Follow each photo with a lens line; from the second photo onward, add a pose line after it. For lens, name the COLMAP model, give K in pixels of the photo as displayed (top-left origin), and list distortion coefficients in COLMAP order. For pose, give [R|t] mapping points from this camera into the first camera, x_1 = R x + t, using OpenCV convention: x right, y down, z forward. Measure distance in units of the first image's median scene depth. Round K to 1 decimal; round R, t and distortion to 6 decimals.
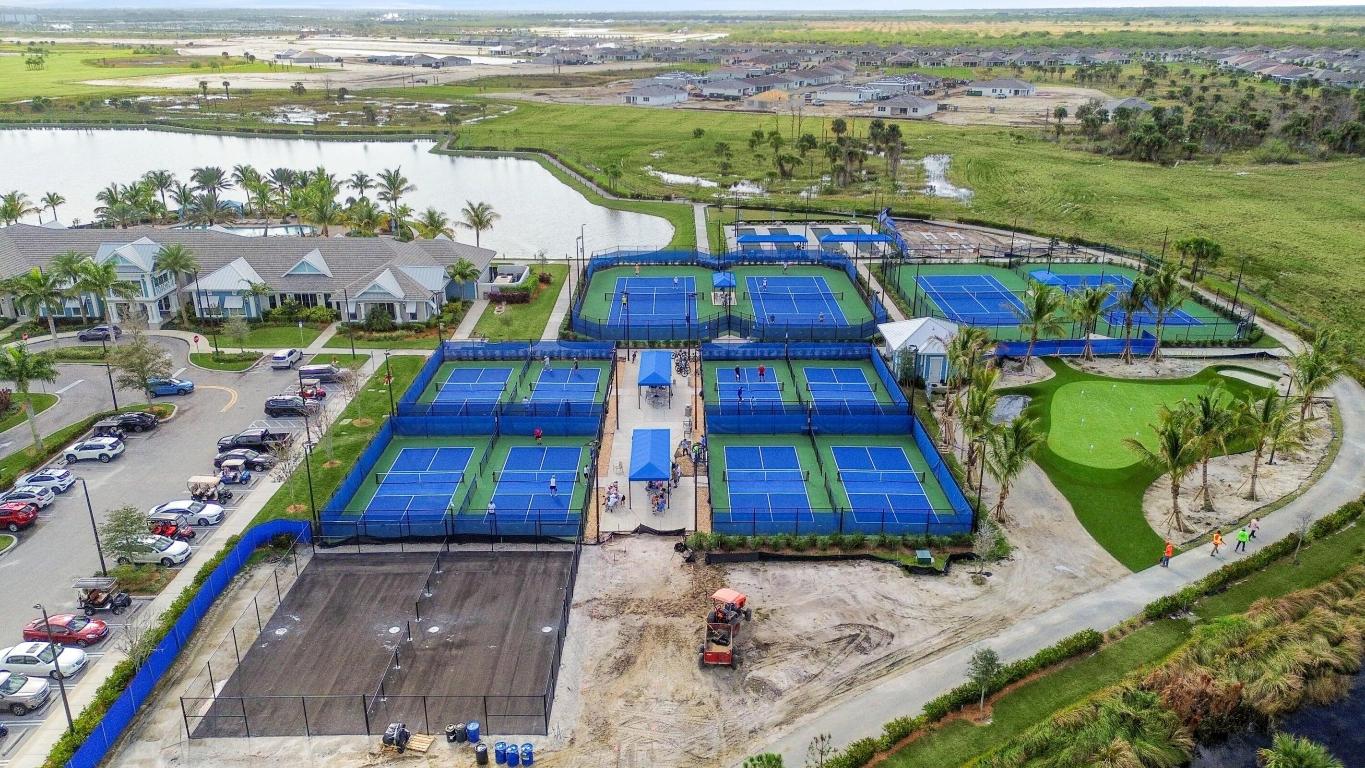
lens RADIAL K [[972.9, 0, 682.5], [0, 972.9, 384.0], [0, 0, 1]] dist [0.078731, -0.083105]
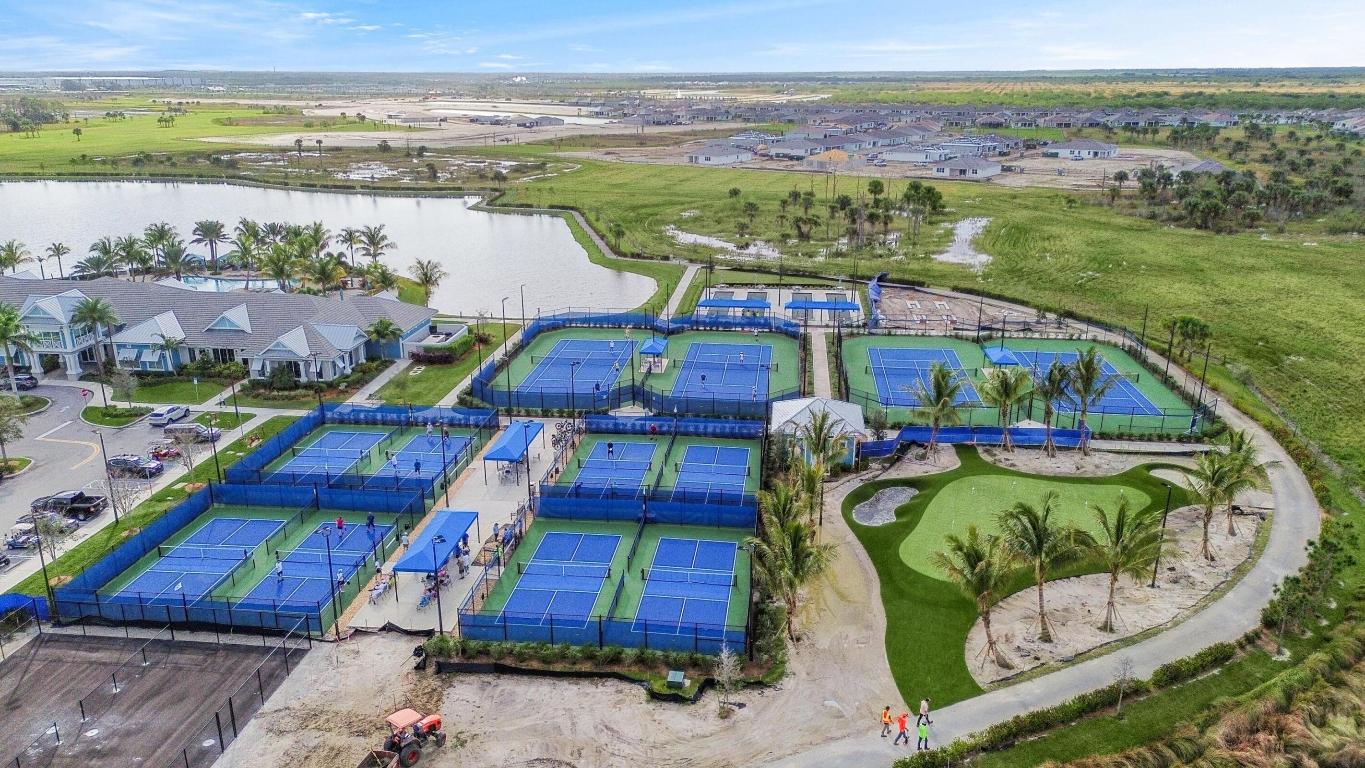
lens RADIAL K [[972.9, 0, 682.5], [0, 972.9, 384.0], [0, 0, 1]] dist [0.078731, -0.083105]
pose [[0.993205, 0.033539, -0.111442, 0.184416], [-0.039719, 0.997766, -0.053709, -0.021117], [0.109392, 0.057771, 0.992318, 0.066045]]
